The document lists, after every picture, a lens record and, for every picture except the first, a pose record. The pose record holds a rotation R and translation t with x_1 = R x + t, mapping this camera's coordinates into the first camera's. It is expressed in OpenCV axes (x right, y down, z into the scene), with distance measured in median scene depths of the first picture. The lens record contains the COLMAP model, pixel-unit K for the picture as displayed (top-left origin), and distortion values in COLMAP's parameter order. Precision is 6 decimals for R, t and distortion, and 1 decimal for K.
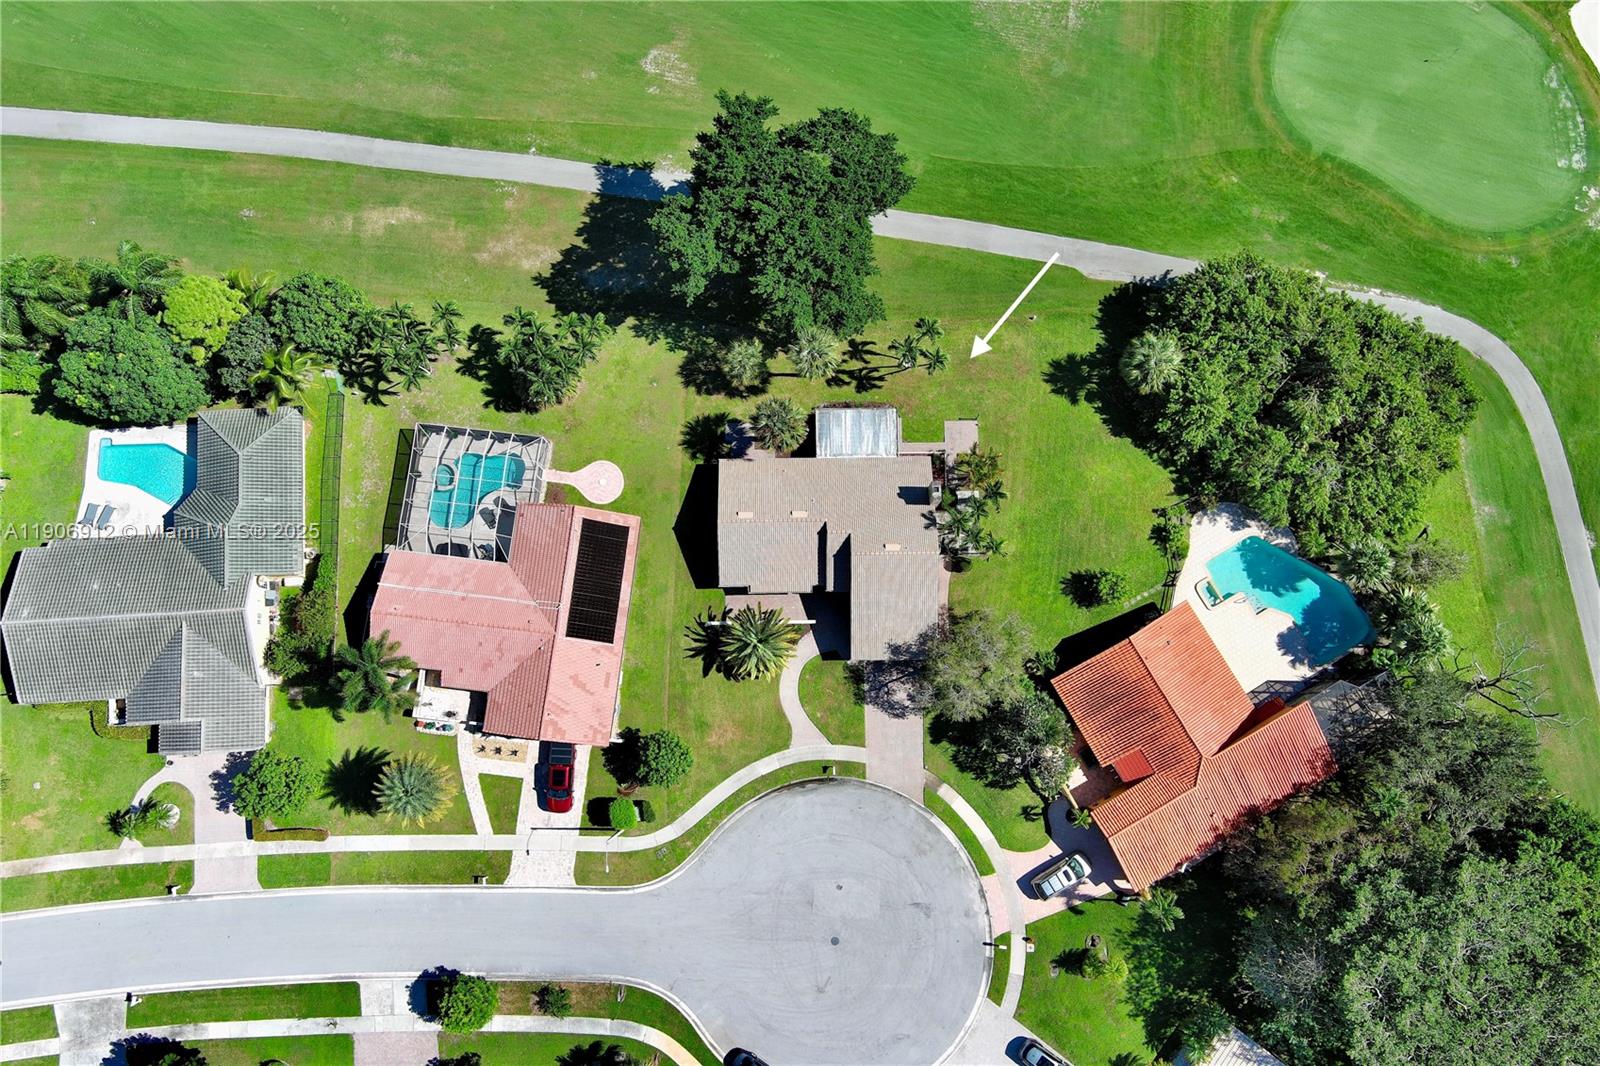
lens RADIAL K [[1246.3, 0, 795.9], [0, 1246.3, 533.8], [0, 0, 1]] dist [0.001226, 0.009131]
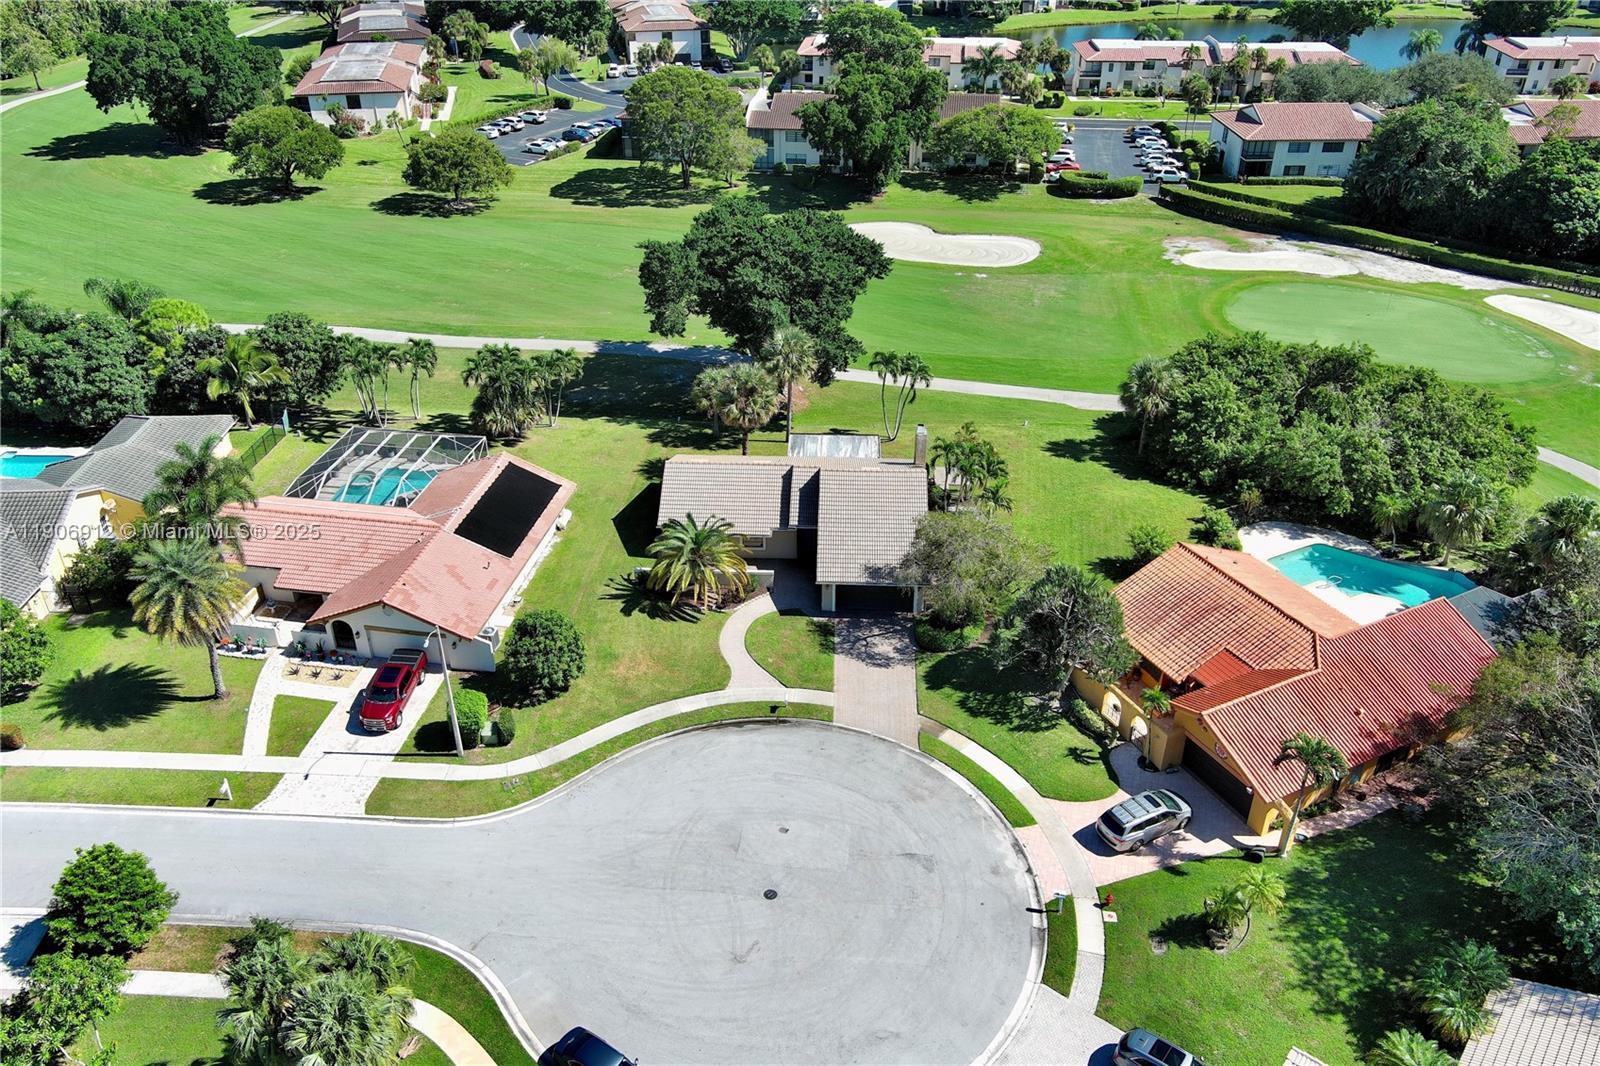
lens RADIAL K [[1246.3, 0, 798.3], [0, 1246.3, 530.5], [0, 0, 1]] dist [0.001226, 0.009131]
pose [[0.998758, 0.023201, -0.044093, 0.065716], [-0.048884, 0.627420, -0.777145, 0.668257], [0.009634, 0.778335, 0.627775, 0.497421]]
